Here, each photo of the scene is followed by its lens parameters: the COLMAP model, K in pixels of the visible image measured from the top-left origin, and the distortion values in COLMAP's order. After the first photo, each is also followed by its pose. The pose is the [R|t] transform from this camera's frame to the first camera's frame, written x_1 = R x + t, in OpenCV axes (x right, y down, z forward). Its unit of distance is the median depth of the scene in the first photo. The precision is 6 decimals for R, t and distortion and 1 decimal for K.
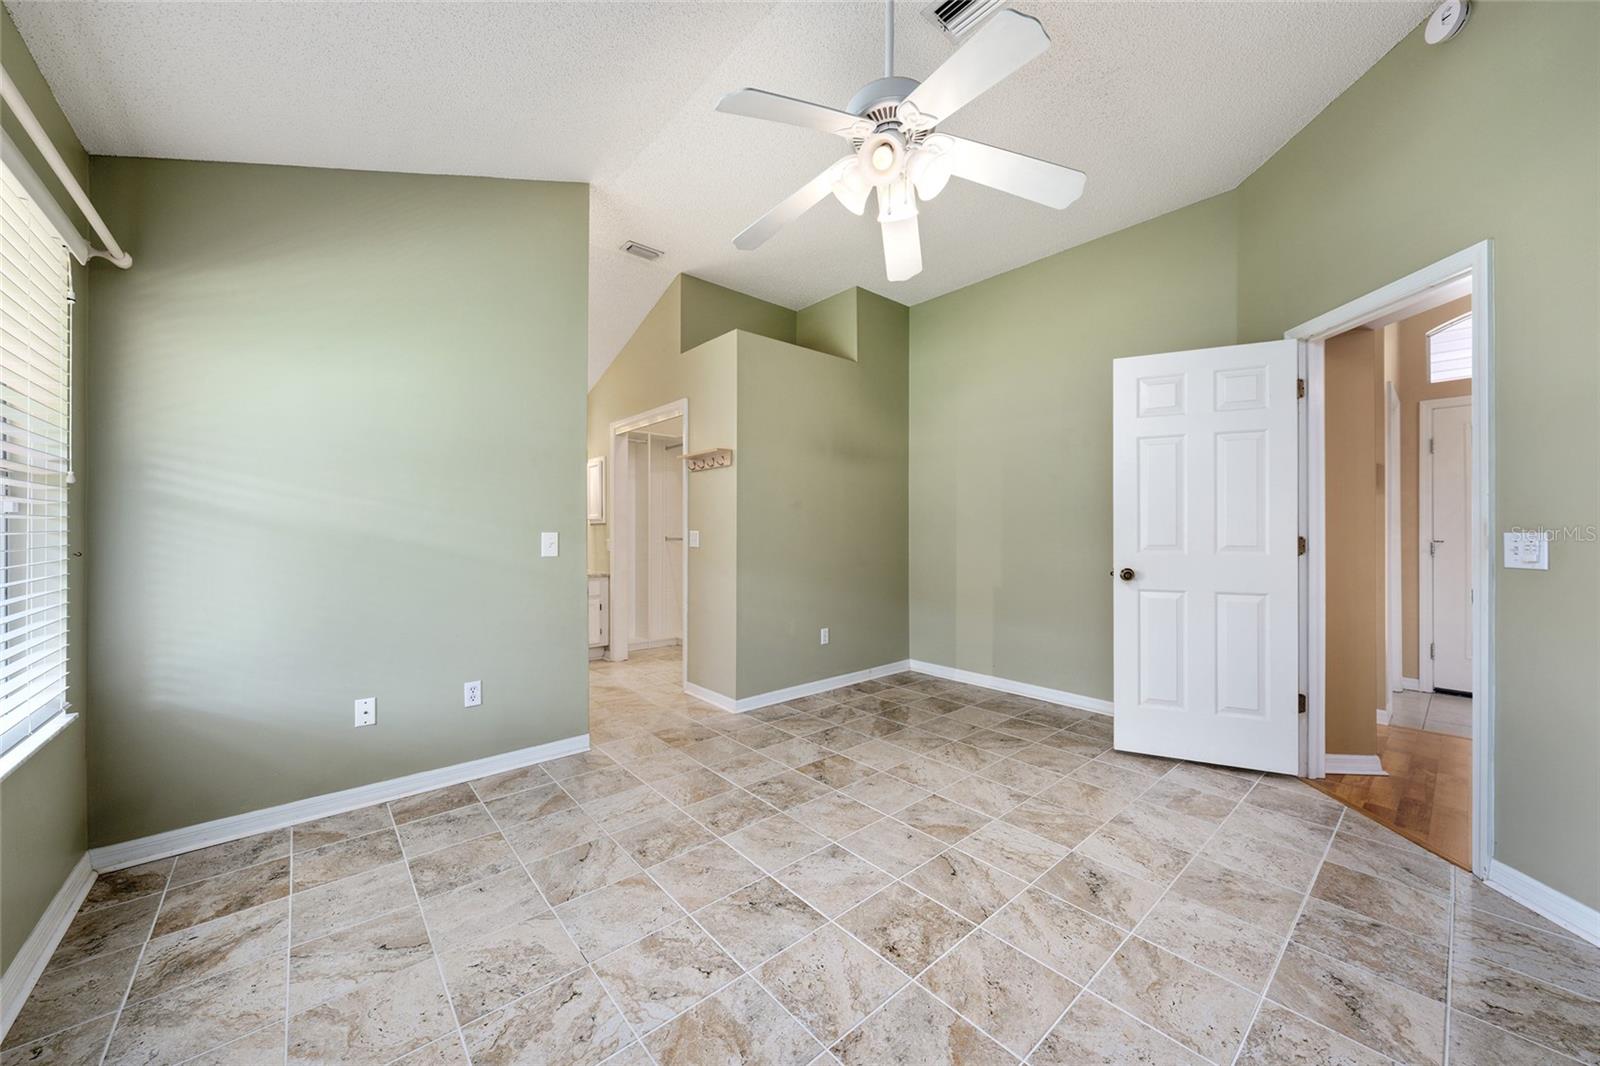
lens RADIAL K [[574.3, 0, 810.7], [0, 574.3, 530.1], [0, 0, 1]] dist [-0.002370, -0.000486]
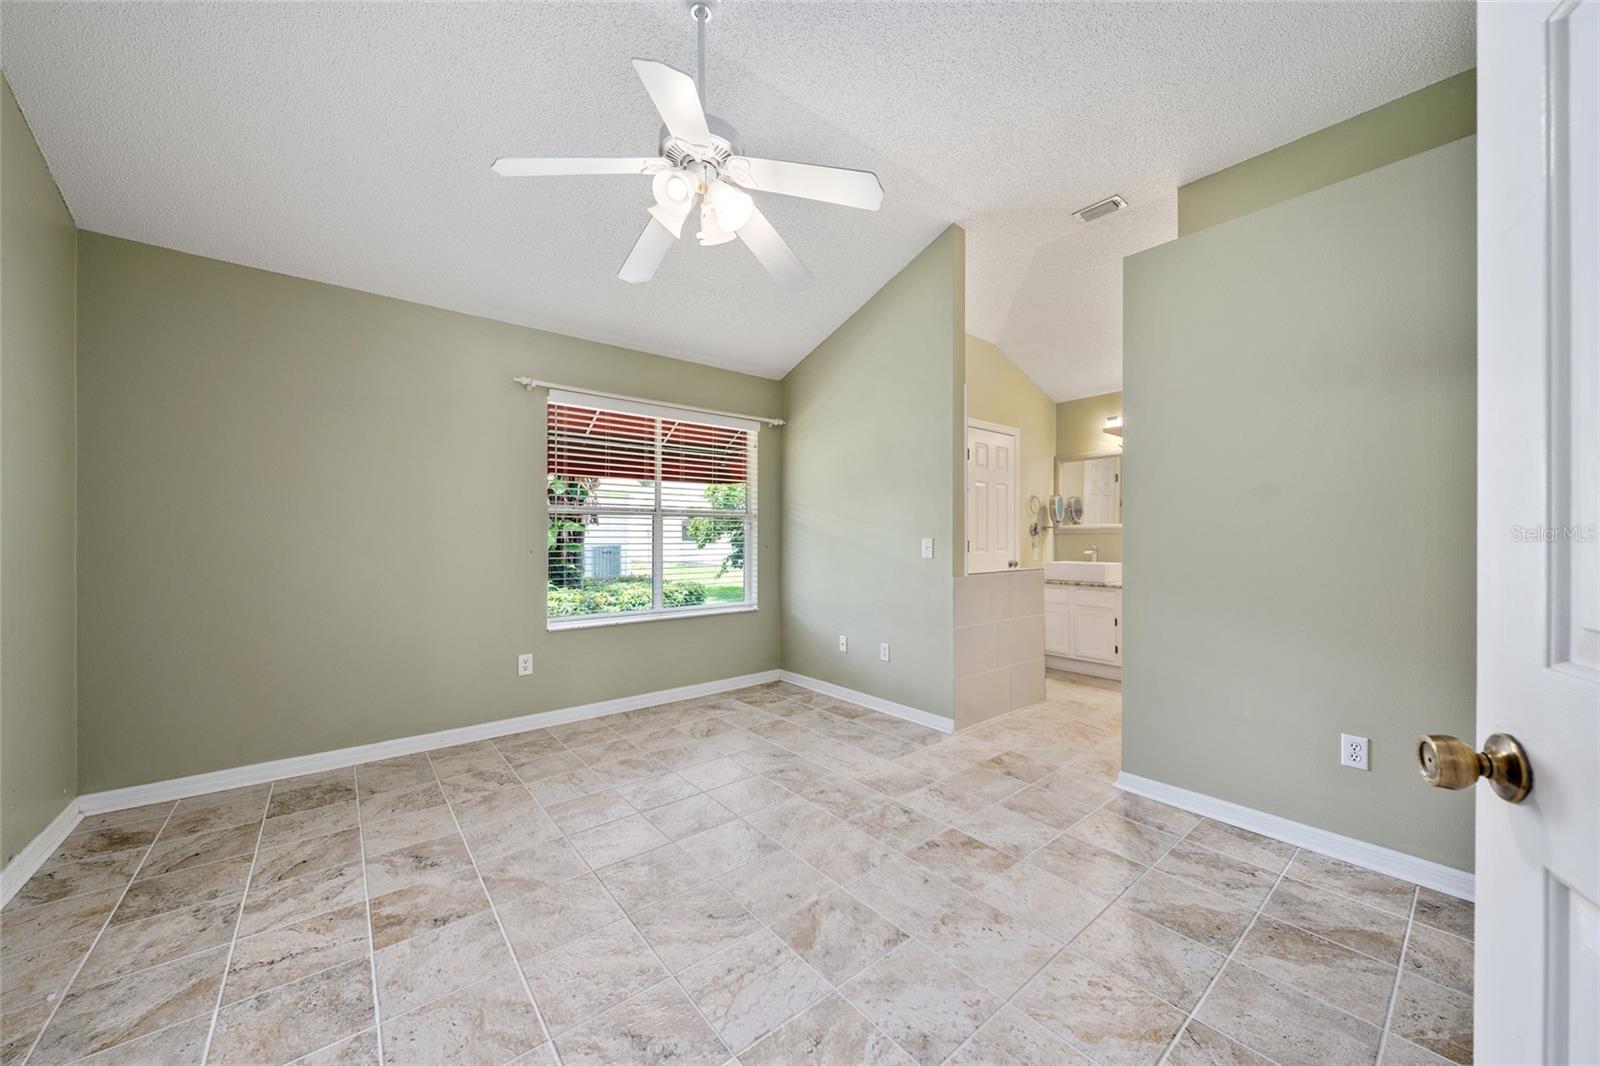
lens RADIAL K [[574.3, 0, 806.5], [0, 574.3, 535.0], [0, 0, 1]] dist [-0.002370, -0.000486]
pose [[-0.029446, -0.001210, -0.999566, 0.908538], [-0.001548, 0.999998, -0.001165, -0.000722], [0.999565, 0.001513, -0.029448, 0.930252]]
